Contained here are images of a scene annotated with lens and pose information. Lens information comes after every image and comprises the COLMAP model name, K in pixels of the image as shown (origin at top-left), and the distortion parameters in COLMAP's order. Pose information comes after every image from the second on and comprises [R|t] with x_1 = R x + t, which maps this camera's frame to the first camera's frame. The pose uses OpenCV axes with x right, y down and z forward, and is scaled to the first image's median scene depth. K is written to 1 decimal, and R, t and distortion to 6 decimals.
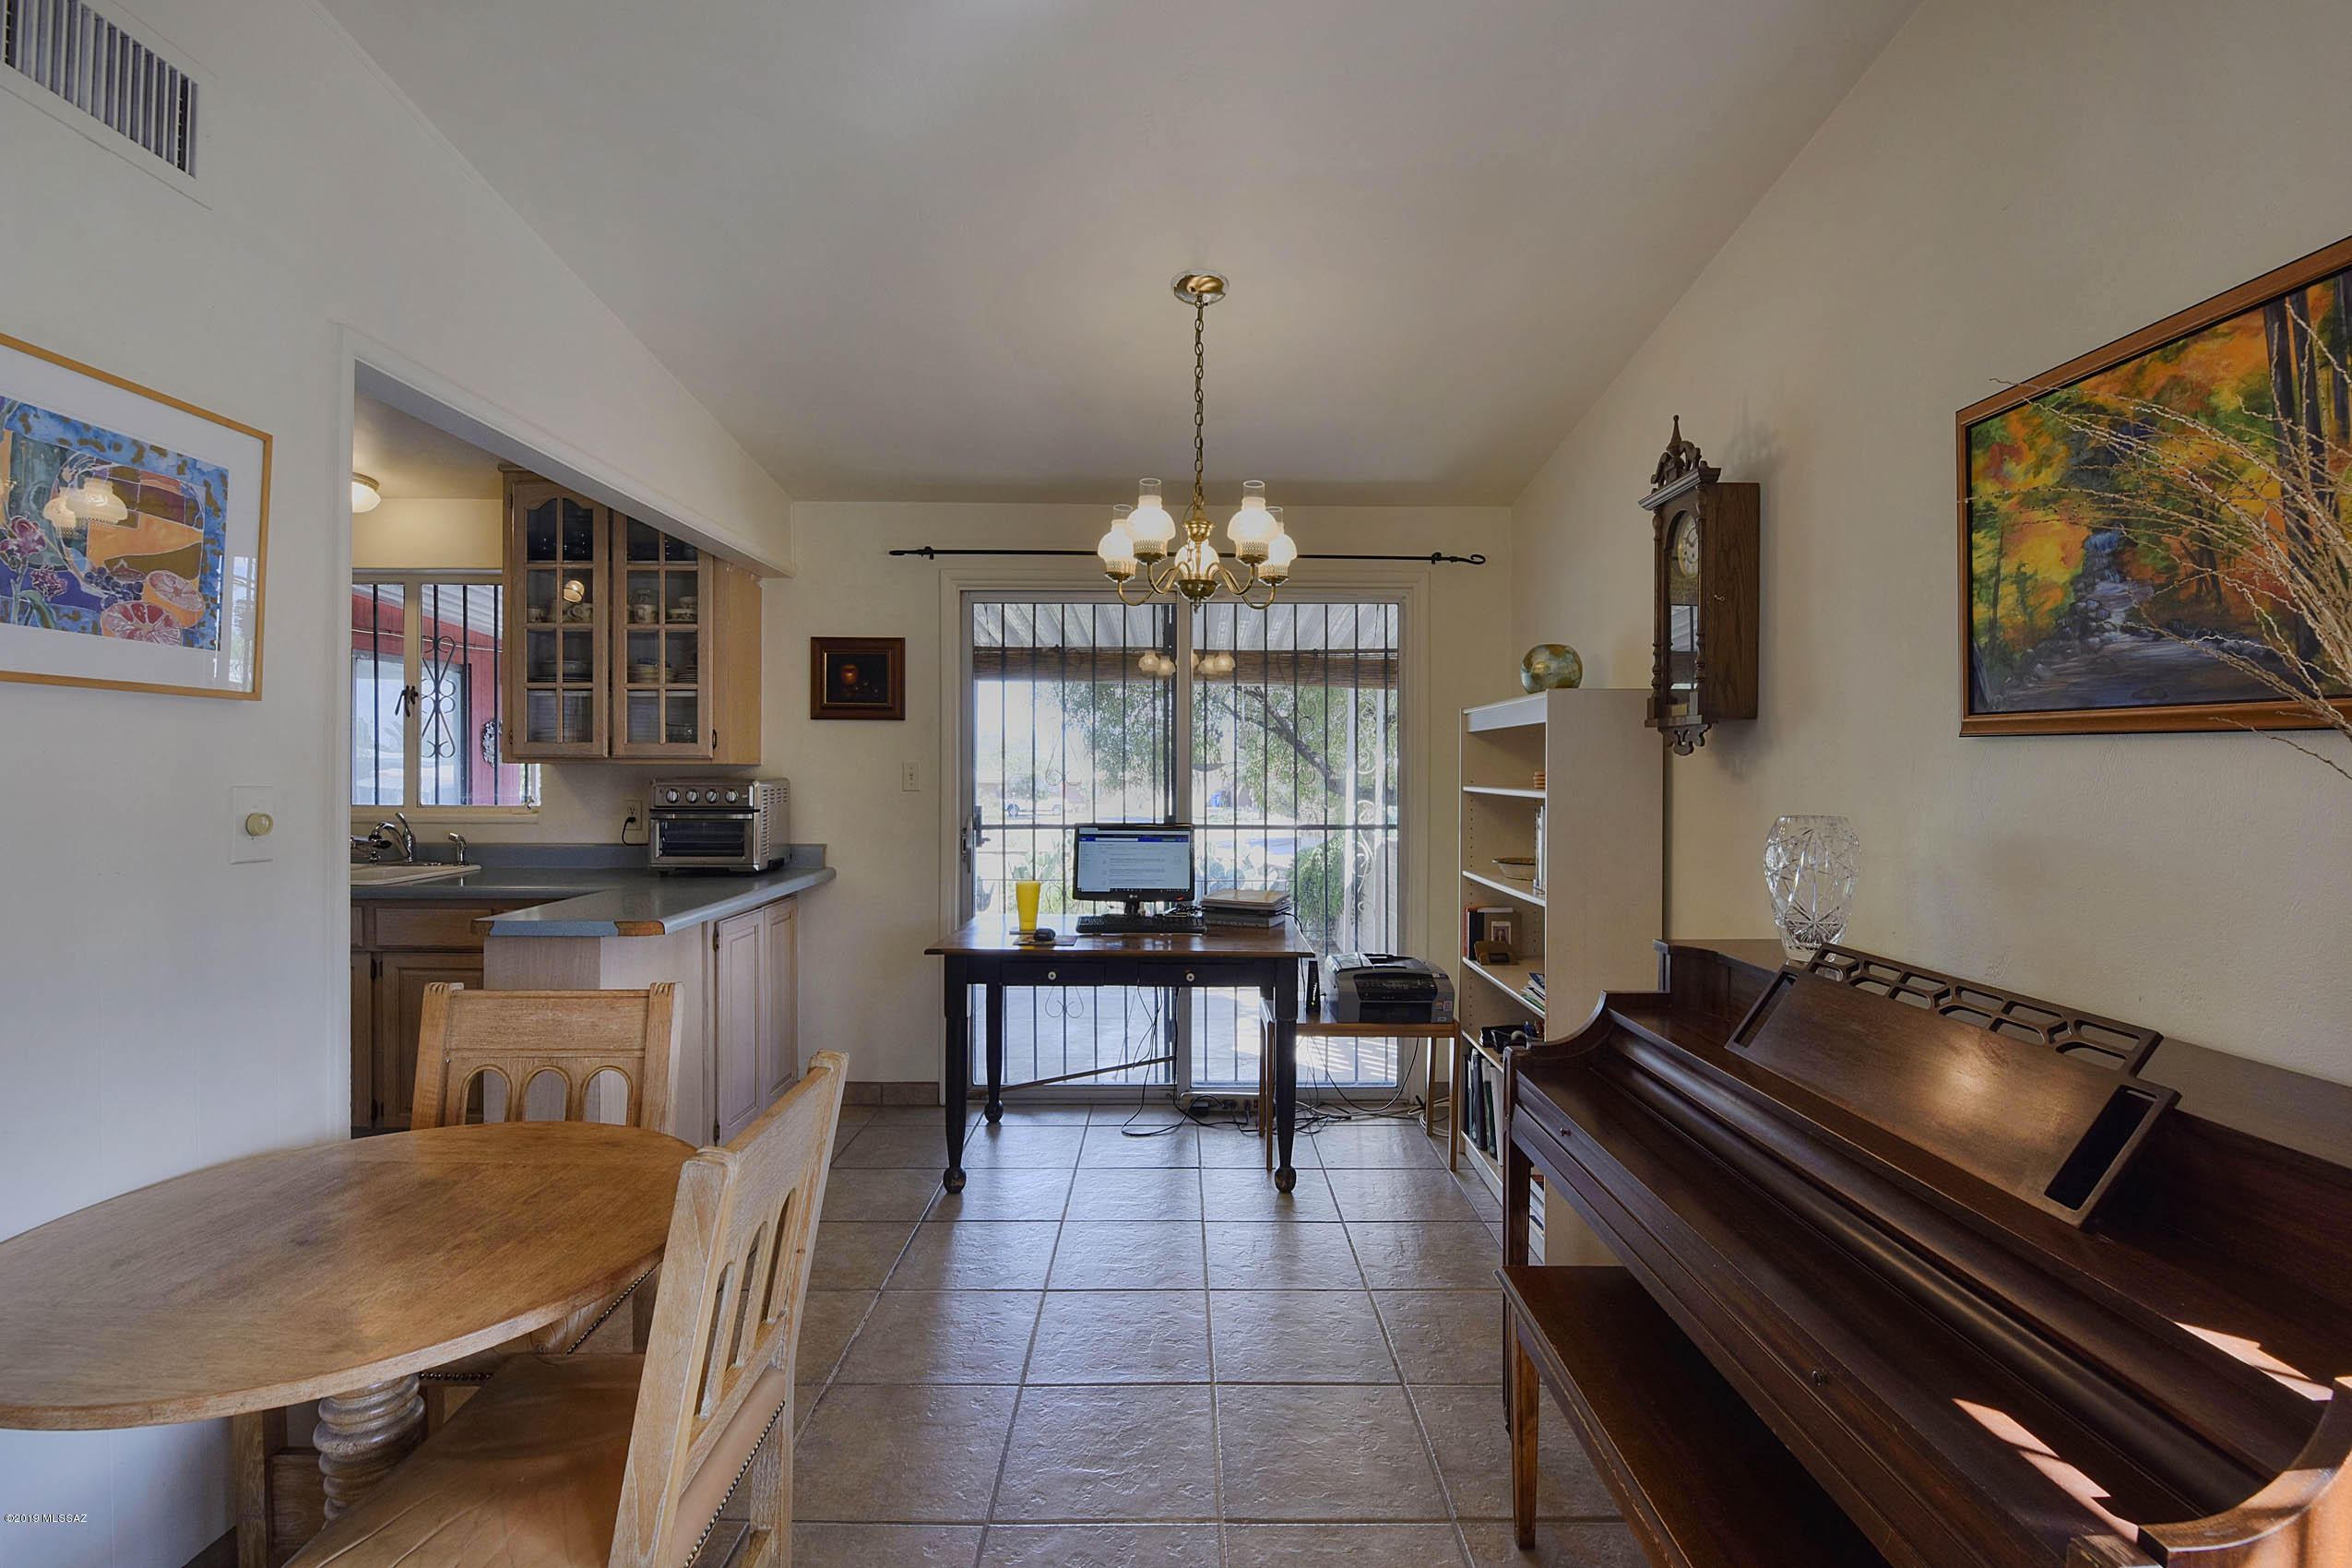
lens RADIAL K [[964.9, 0, 1177.8], [0, 964.9, 770.7], [0, 0, 1]] dist [-0.001056, -0.000522]
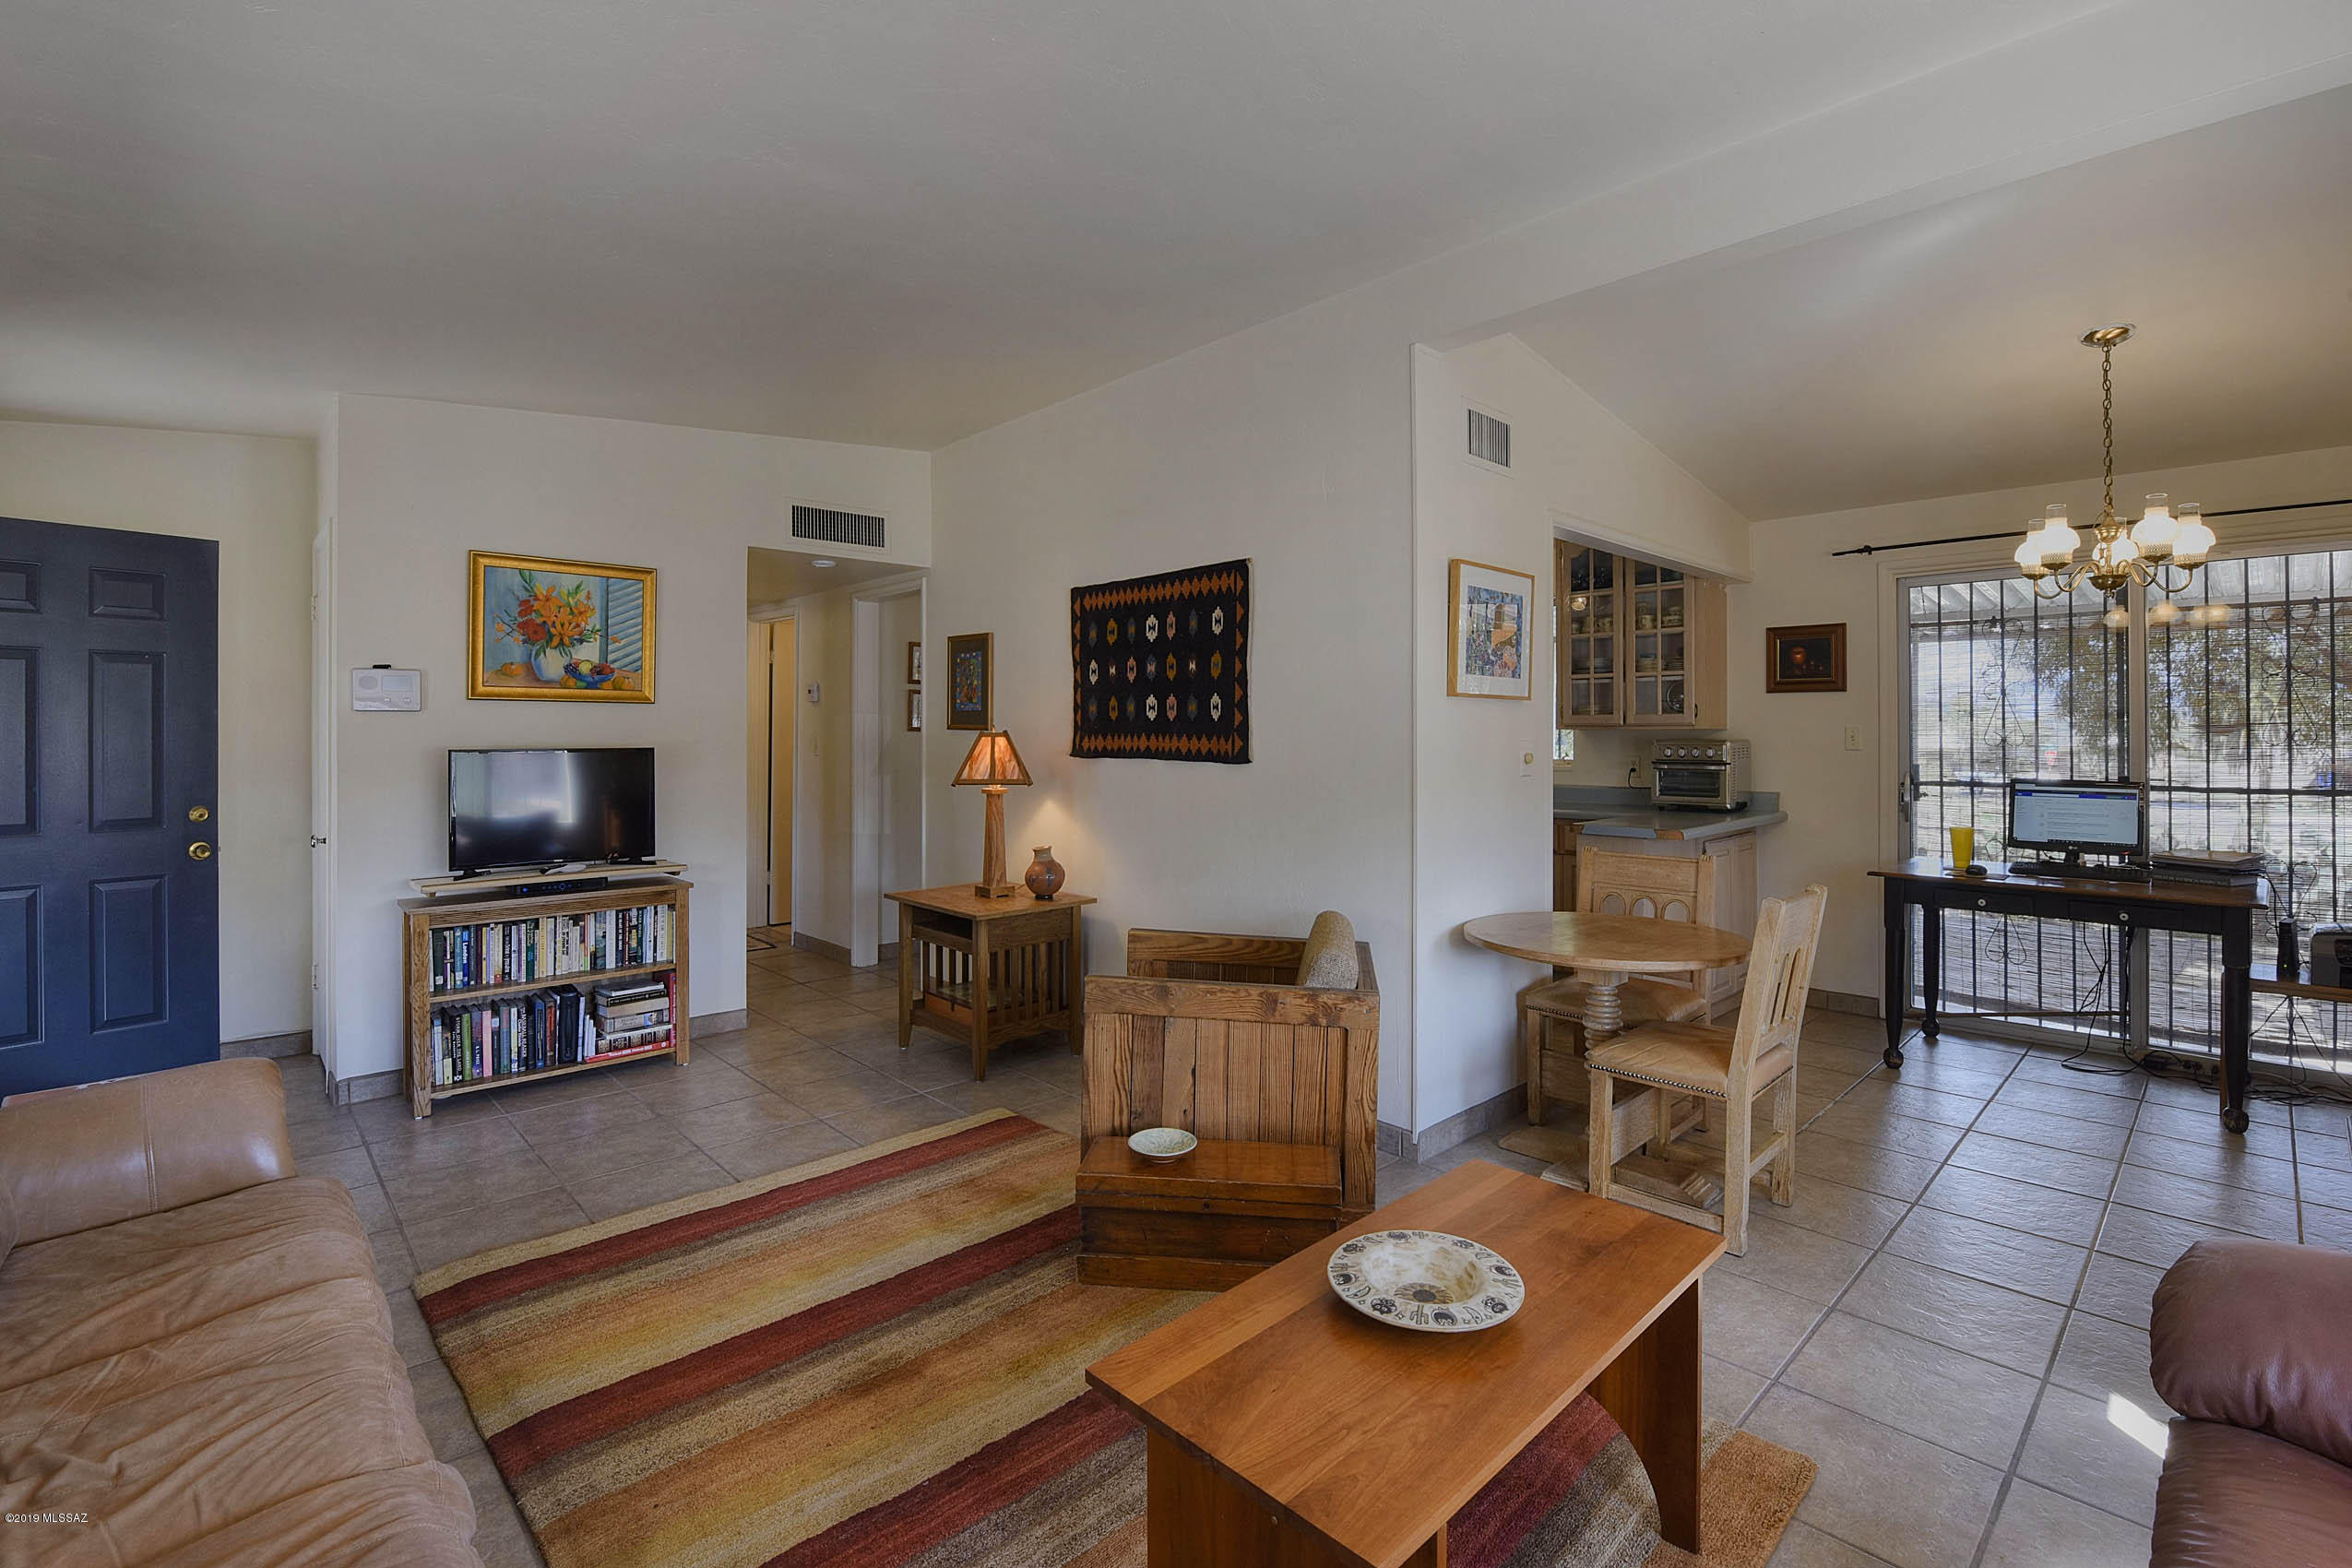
lens RADIAL K [[1043.9, 0, 1299.4], [0, 1043.9, 733.3], [0, 0, 1]] dist [-0.028927, -0.000358]
pose [[0.732713, -0.006351, -0.680508, 0.103566], [0.003958, 0.999979, -0.005072, 0.004219], [0.680527, 0.001023, 0.732723, -0.446148]]
